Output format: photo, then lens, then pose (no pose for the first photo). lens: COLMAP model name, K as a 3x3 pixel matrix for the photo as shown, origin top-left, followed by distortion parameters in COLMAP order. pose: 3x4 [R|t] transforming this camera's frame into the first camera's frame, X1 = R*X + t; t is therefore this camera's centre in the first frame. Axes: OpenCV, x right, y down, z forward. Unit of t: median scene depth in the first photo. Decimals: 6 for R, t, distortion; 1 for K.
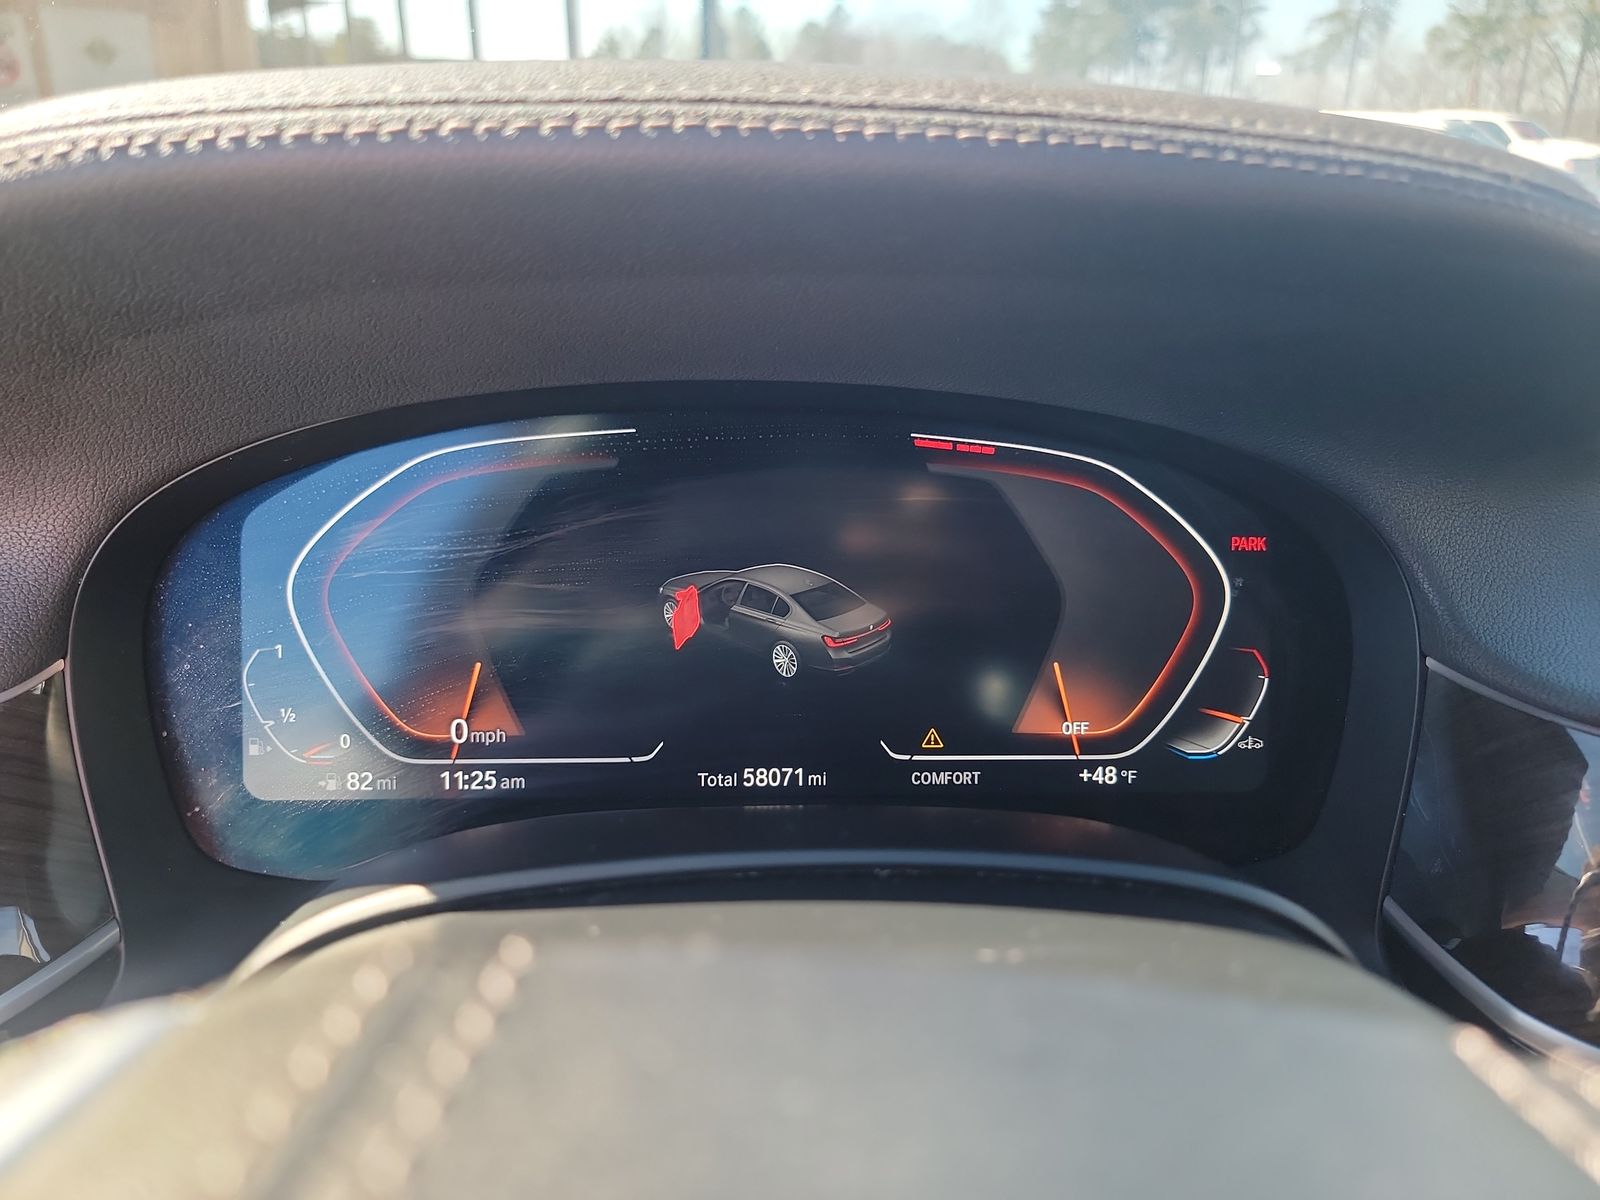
lens RADIAL K [[1115.7, 0, 806.3], [0, 1115.7, 598.6], [0, 0, 1]] dist [0.019947, -0.002518]
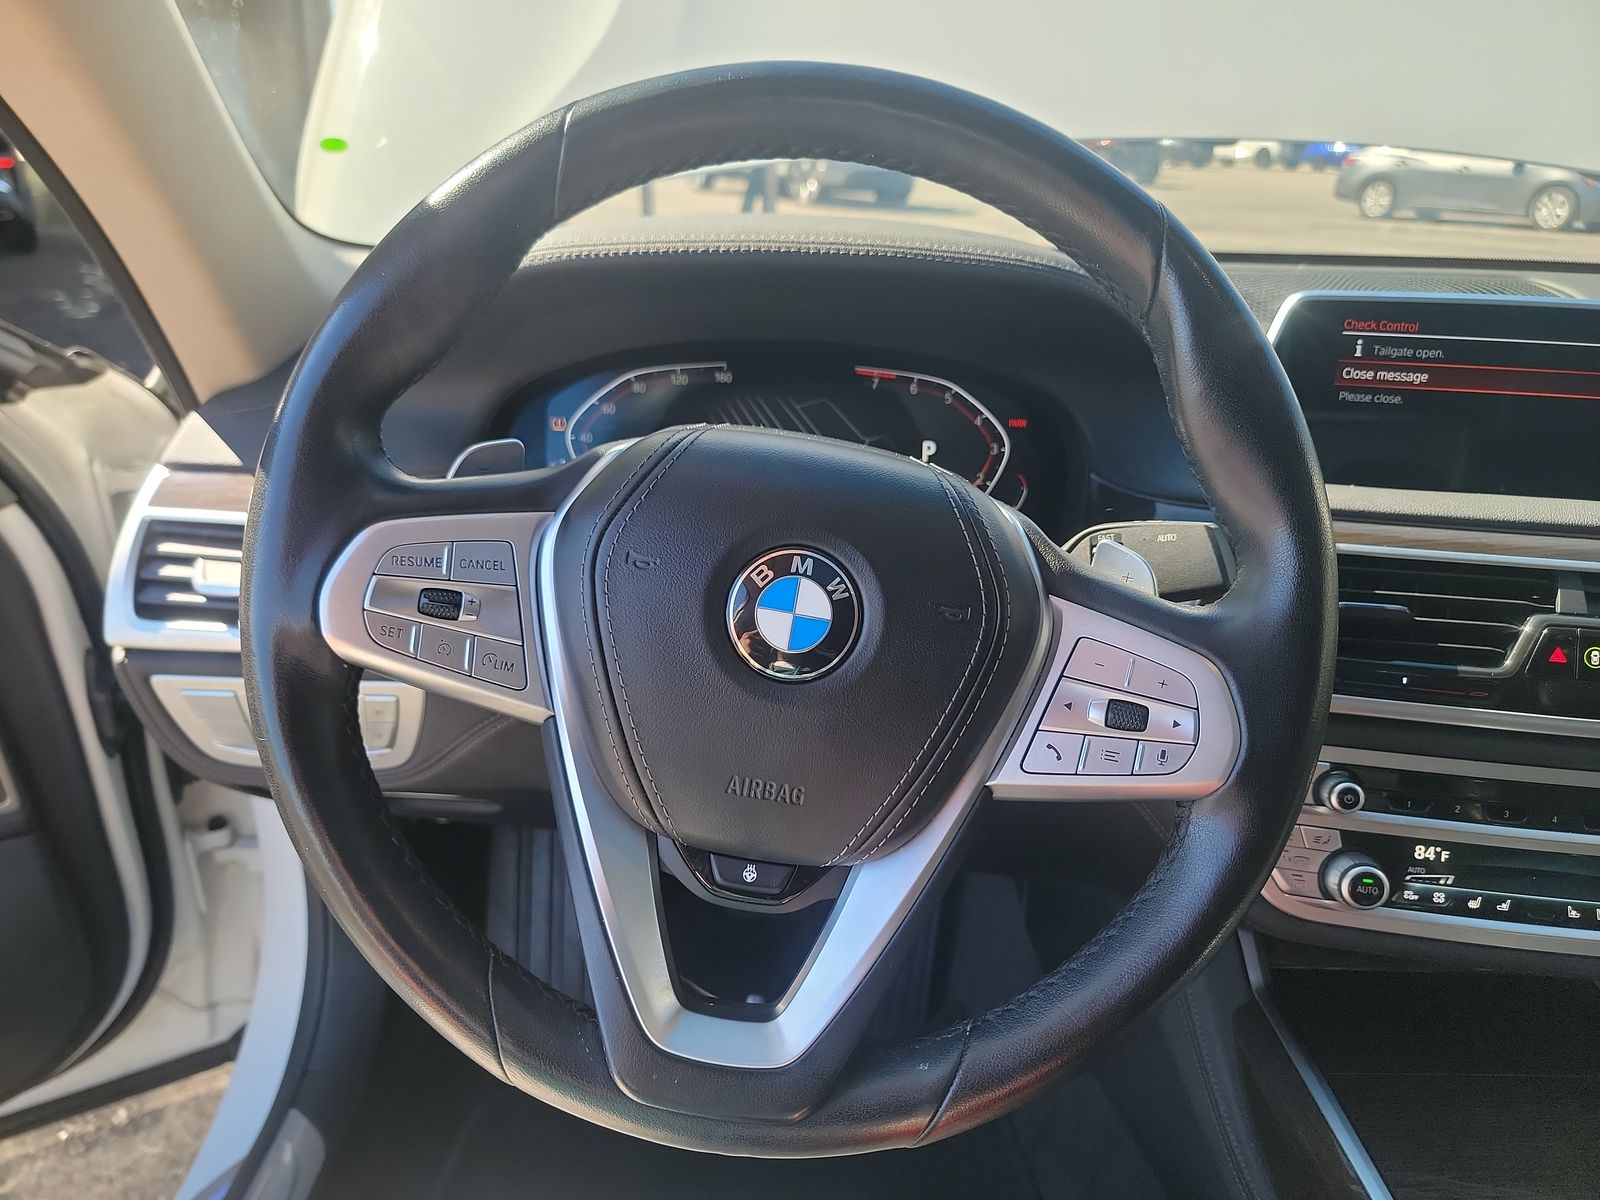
lens RADIAL K [[1115.7, 0, 791.0], [0, 1115.7, 600.8], [0, 0, 1]] dist [0.019947, -0.002518]
pose [[0.997437, 0.024461, -0.067237, 0.226958], [-0.024782, 0.999685, -0.003944, 0.564537], [0.067120, 0.005600, 0.997729, -2.074928]]
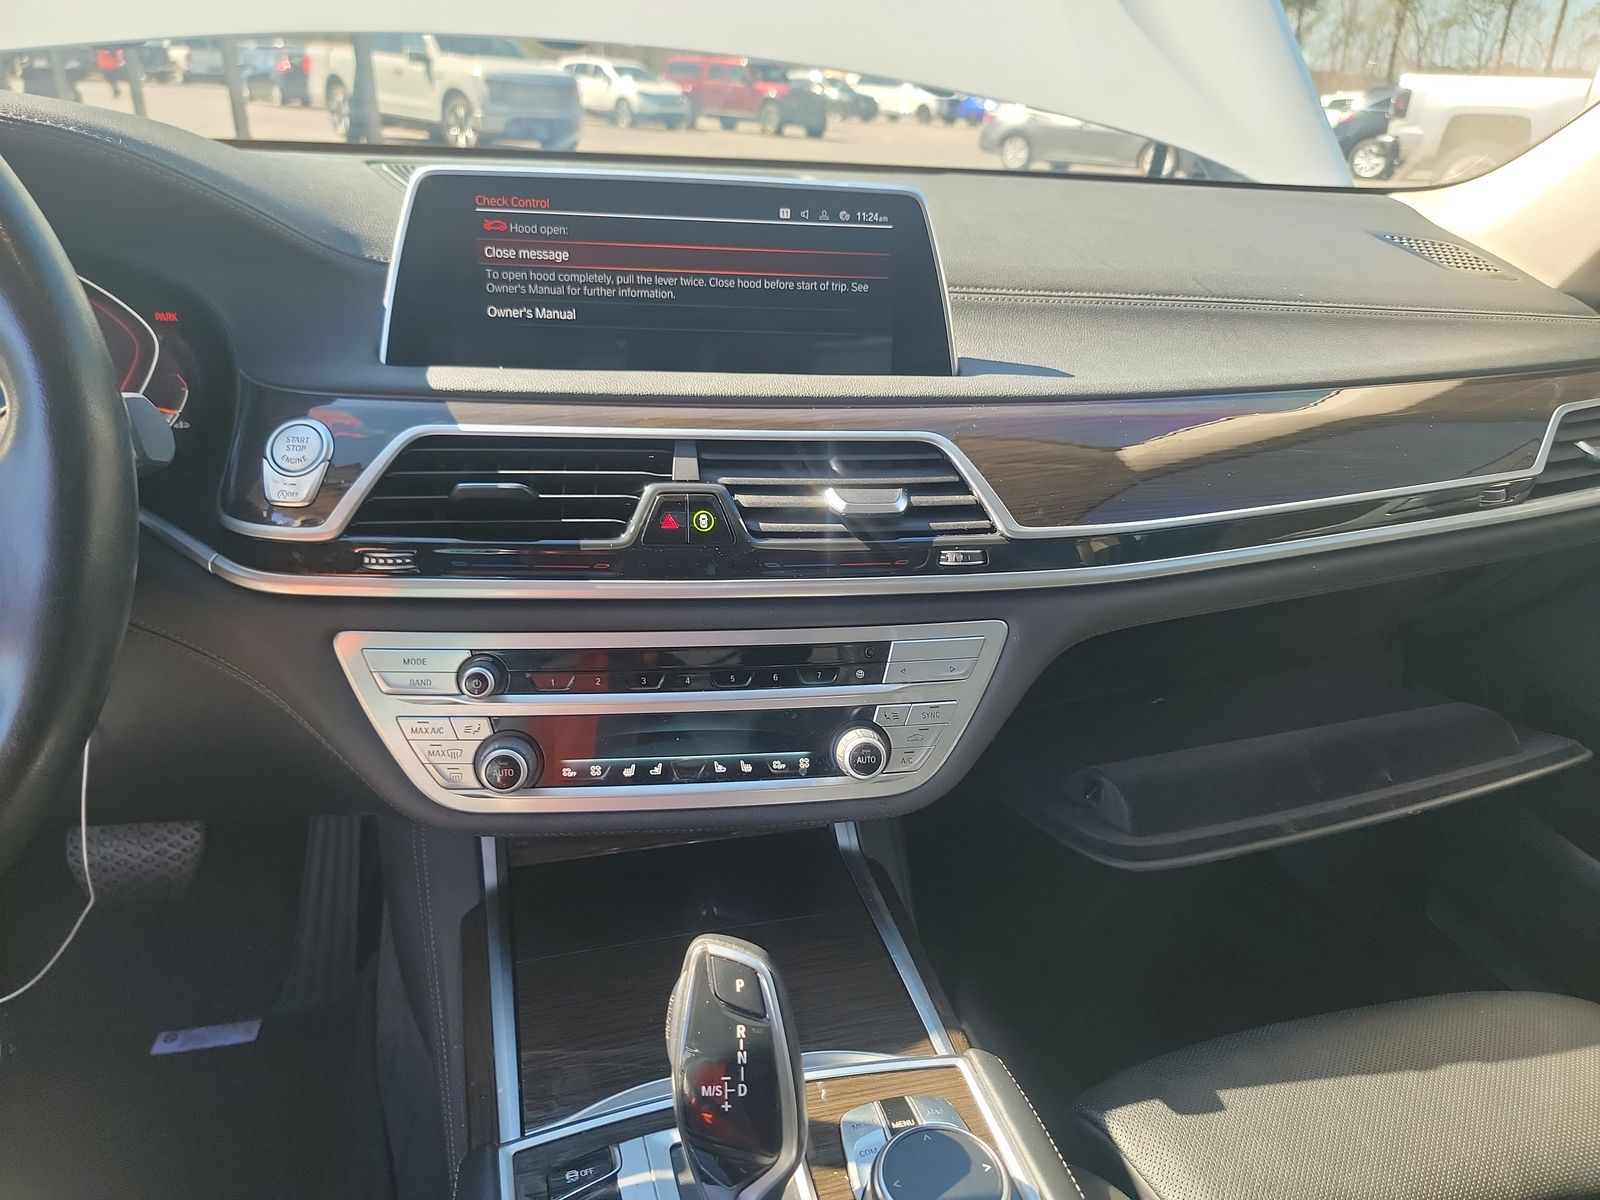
lens RADIAL K [[1115.7, 0, 800.1], [0, 1115.7, 598.9], [0, 0, 1]] dist [0.019947, -0.002518]
pose [[0.979668, -0.066373, 0.189328, 1.970005], [0.060233, 0.997461, 0.038005, 0.781860], [-0.191369, -0.025829, 0.981178, -2.008920]]
